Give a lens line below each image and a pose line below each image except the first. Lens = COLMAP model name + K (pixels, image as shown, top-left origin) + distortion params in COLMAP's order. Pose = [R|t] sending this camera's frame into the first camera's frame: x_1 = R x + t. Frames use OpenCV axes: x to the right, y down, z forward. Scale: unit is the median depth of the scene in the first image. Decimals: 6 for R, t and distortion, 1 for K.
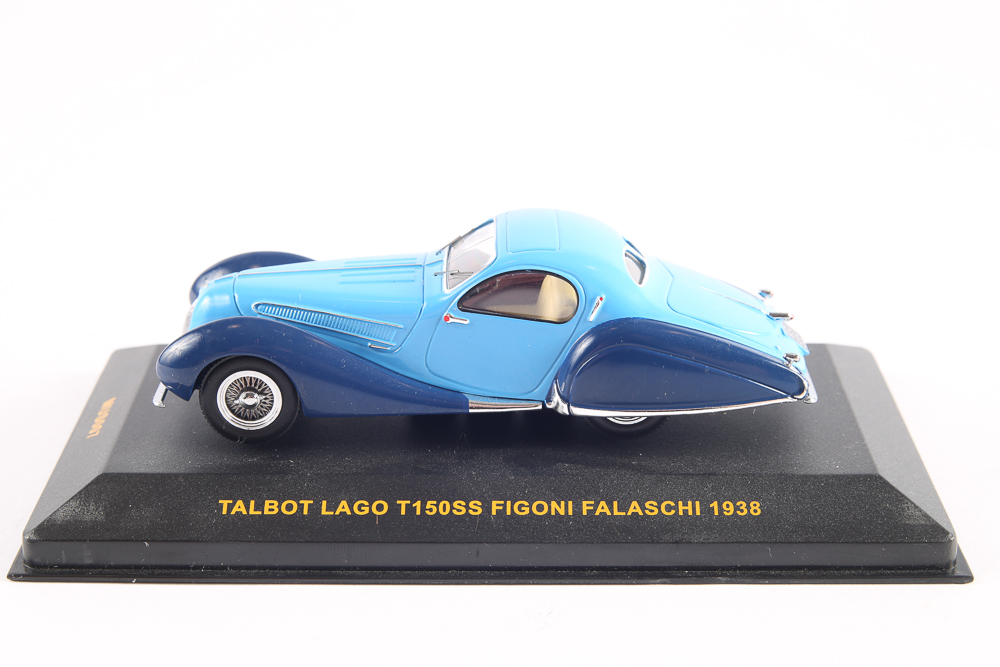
lens RADIAL K [[1651.3, 0, 500.0], [0, 1651.3, 333.5], [0, 0, 1]] dist [0.006571, 0.058712]
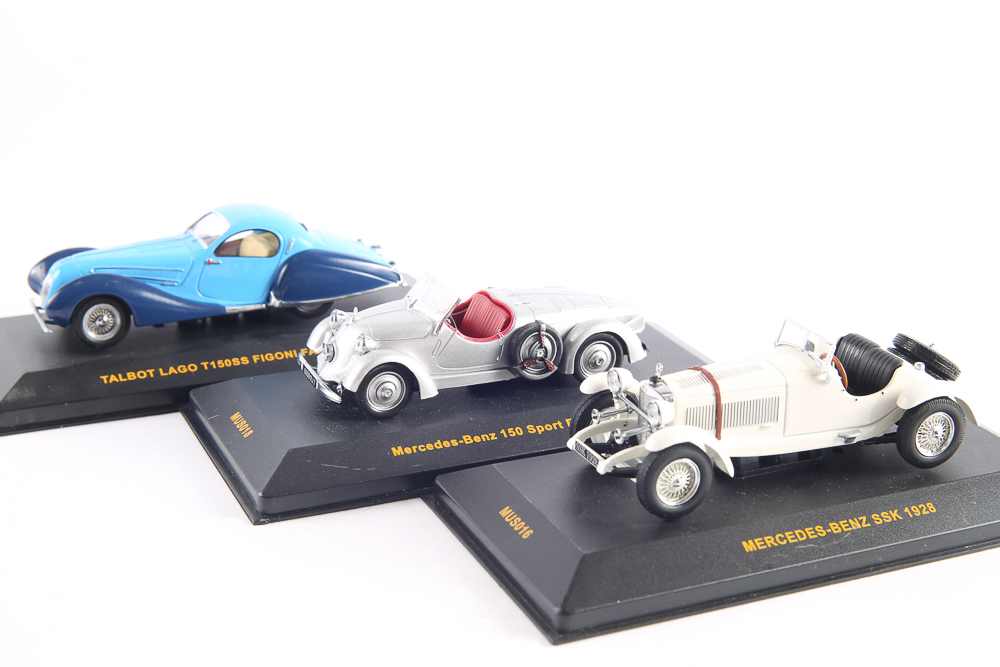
lens RADIAL K [[1651.3, 0, 500.0], [0, 1651.3, 333.5], [0, 0, 1]] dist [0.006571, 0.058712]
pose [[0.911224, -0.128547, 0.391338, -0.462382], [0.163030, 0.985028, -0.056050, 0.222705], [-0.378274, 0.114874, 0.918538, -0.765554]]
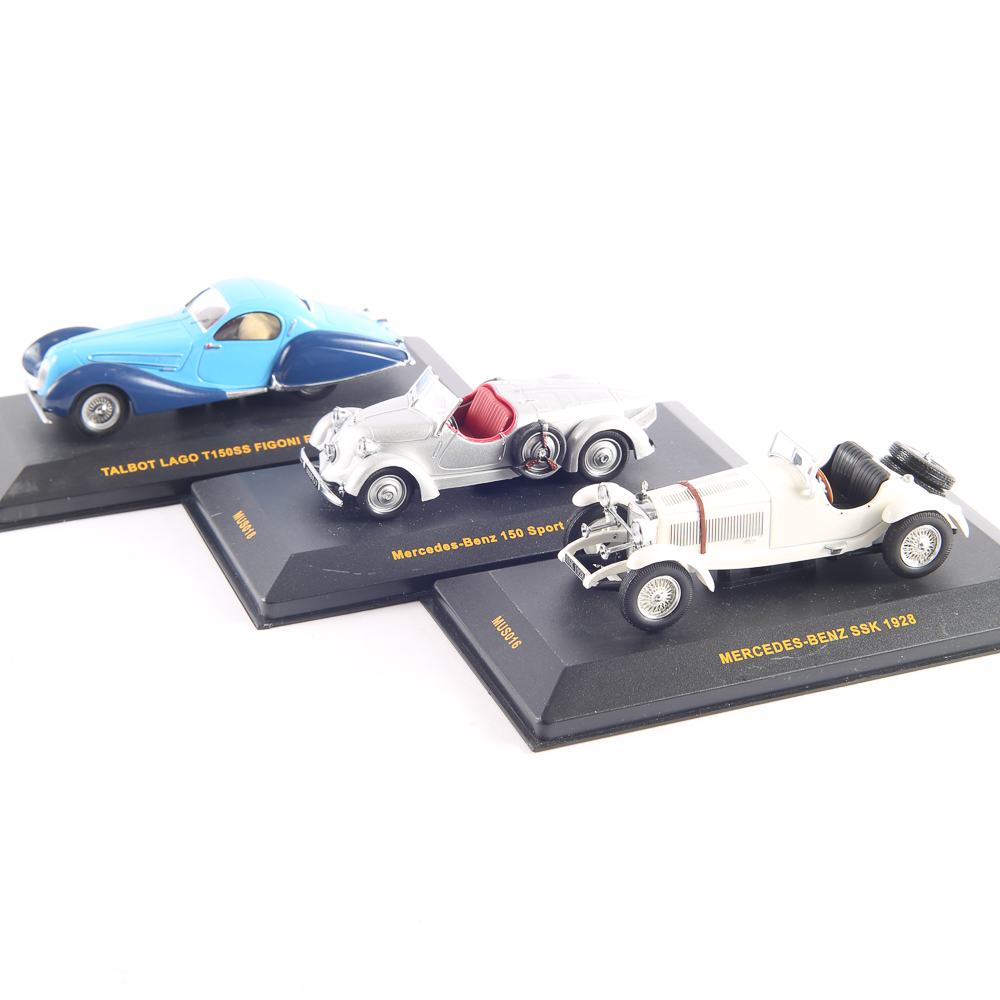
lens RADIAL K [[2387.8, 0, 497.5], [0, 2387.8, 448.7], [0, 0, 1]] dist [0.060793, -0.144657]
pose [[0.927926, -0.159044, 0.337133, -0.623630], [0.161161, 0.986685, 0.021894, 0.092396], [-0.336126, 0.034017, 0.941202, -1.483264]]
